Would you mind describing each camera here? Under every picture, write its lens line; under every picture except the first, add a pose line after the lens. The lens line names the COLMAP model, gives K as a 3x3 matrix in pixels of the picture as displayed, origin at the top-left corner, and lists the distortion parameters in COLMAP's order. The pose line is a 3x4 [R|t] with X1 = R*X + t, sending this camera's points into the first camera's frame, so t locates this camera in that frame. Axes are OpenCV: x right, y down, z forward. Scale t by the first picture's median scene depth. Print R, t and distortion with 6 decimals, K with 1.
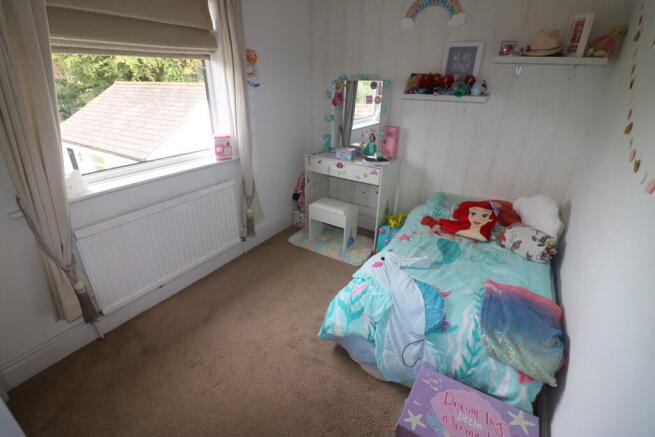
lens RADIAL K [[308.3, 0, 327.5], [0, 308.3, 218.5], [0, 0, 1]] dist [-0.000026, -0.000007]
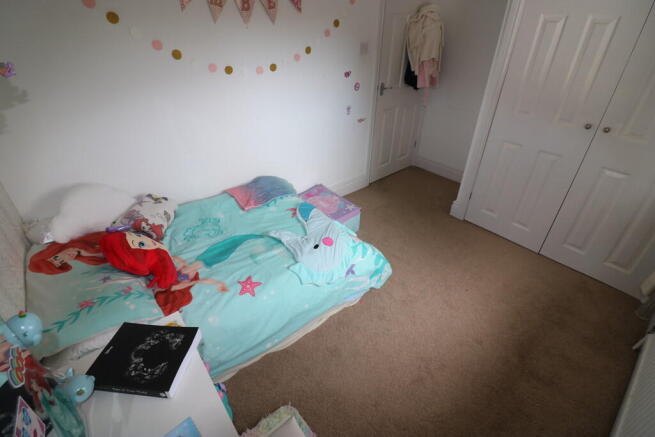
lens RADIAL K [[308.3, 0, 327.5], [0, 308.3, 218.5], [0, 0, 1]] dist [-0.000026, -0.000007]
pose [[-0.952416, -0.169029, 0.253639, -0.043284], [0.122013, 0.551136, 0.825447, -0.530537], [-0.279315, 0.817116, -0.504287, 1.195456]]
